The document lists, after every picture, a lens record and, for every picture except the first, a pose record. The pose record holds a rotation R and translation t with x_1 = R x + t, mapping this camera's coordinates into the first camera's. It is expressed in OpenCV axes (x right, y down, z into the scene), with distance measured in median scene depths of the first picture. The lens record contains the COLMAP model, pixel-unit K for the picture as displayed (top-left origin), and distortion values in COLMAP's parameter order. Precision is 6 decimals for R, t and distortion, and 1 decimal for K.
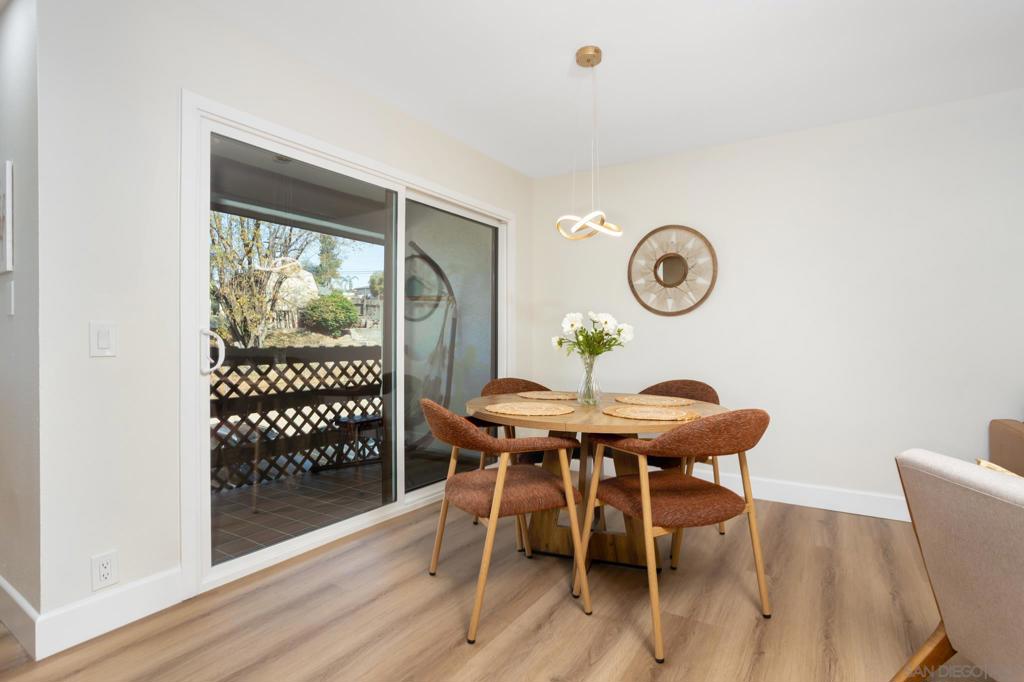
lens RADIAL K [[517.3, 0, 512.0], [0, 517.3, 341.0], [0, 0, 1]] dist [-0.073430, 0.053874]
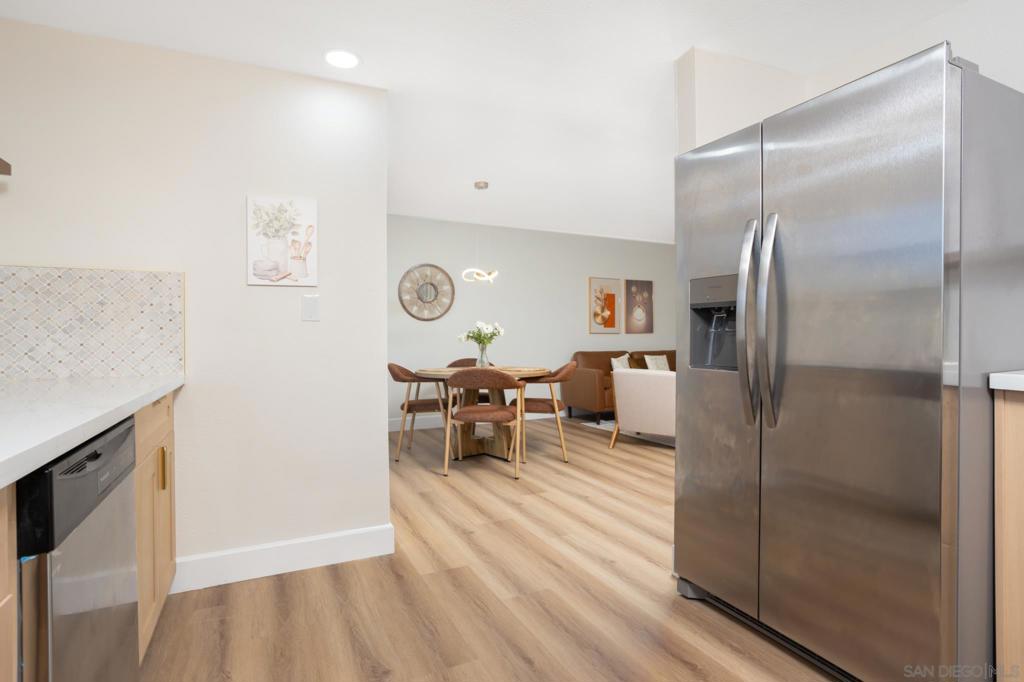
lens RADIAL K [[517.3, 0, 512.0], [0, 517.3, 341.0], [0, 0, 1]] dist [-0.073430, 0.053874]
pose [[0.511310, -0.020592, 0.859149, -0.958233], [0.016921, 0.999760, 0.013892, -0.004867], [-0.859230, 0.007434, 0.511536, -0.038951]]
